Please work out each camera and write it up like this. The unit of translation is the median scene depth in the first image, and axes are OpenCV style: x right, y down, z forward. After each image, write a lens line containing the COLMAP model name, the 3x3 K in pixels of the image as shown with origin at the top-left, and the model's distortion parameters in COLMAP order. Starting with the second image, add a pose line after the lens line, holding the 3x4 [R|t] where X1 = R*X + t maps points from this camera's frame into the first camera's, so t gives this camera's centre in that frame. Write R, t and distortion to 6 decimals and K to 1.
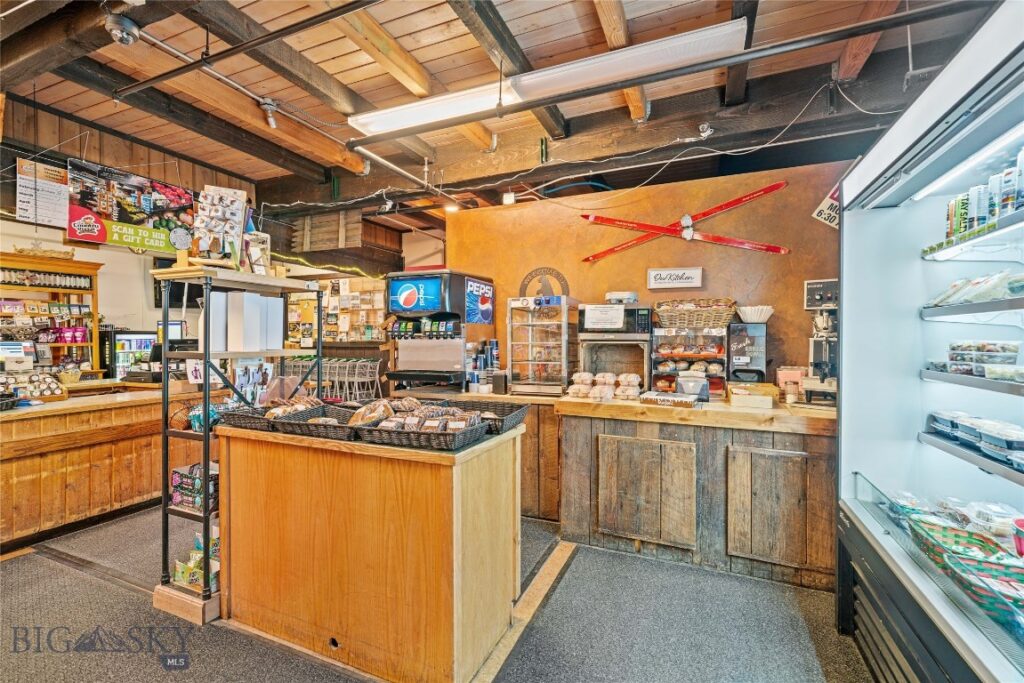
lens RADIAL K [[450.1, 0, 504.2], [0, 450.1, 342.7], [0, 0, 1]] dist [0.004854, 0.000318]
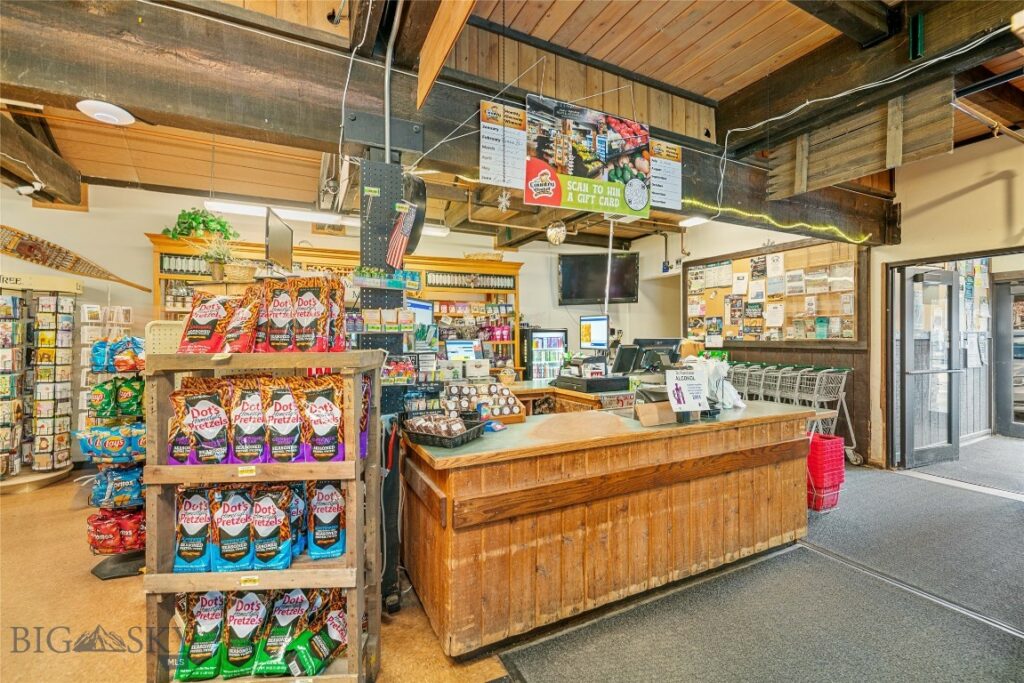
lens RADIAL K [[450.1, 0, 516.7], [0, 450.1, 337.6], [0, 0, 1]] dist [0.004854, 0.000318]
pose [[0.770565, 0.001319, -0.637360, -0.452779], [-0.004755, 0.999982, -0.003679, -0.005936], [0.637344, 0.005865, 0.770557, 0.379503]]
